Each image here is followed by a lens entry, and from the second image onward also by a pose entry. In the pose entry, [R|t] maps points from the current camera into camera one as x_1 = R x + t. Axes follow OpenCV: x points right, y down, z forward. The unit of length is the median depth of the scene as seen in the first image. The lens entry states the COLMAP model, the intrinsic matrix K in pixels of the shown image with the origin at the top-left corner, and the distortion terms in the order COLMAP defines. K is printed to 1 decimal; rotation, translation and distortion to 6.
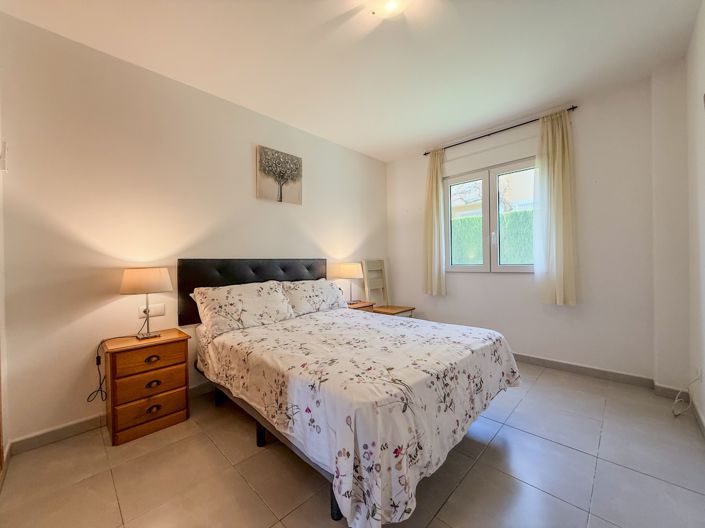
lens RADIAL K [[281.9, 0, 354.0], [0, 281.9, 266.2], [0, 0, 1]] dist [-0.001614, 0.000355]
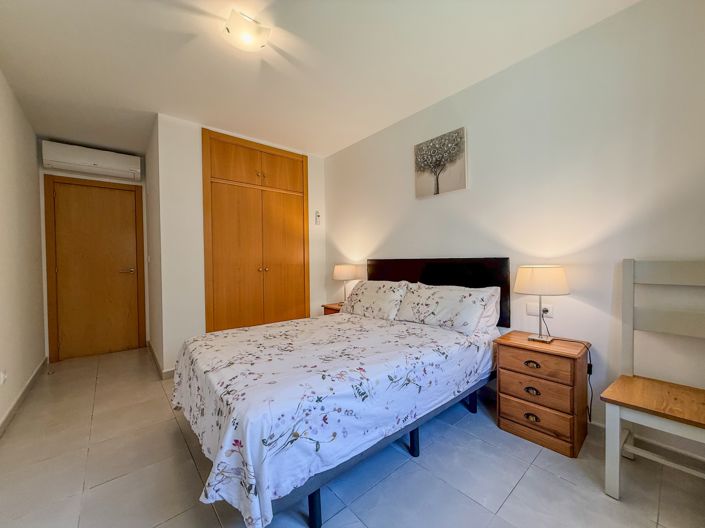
lens RADIAL K [[281.9, 0, 353.7], [0, 281.9, 263.3], [0, 0, 1]] dist [-0.001614, 0.000355]
pose [[-0.085087, 0.038123, -0.995644, 0.717411], [0.011540, 0.999238, 0.037274, -0.050314], [0.996307, -0.008319, -0.085462, 0.885846]]
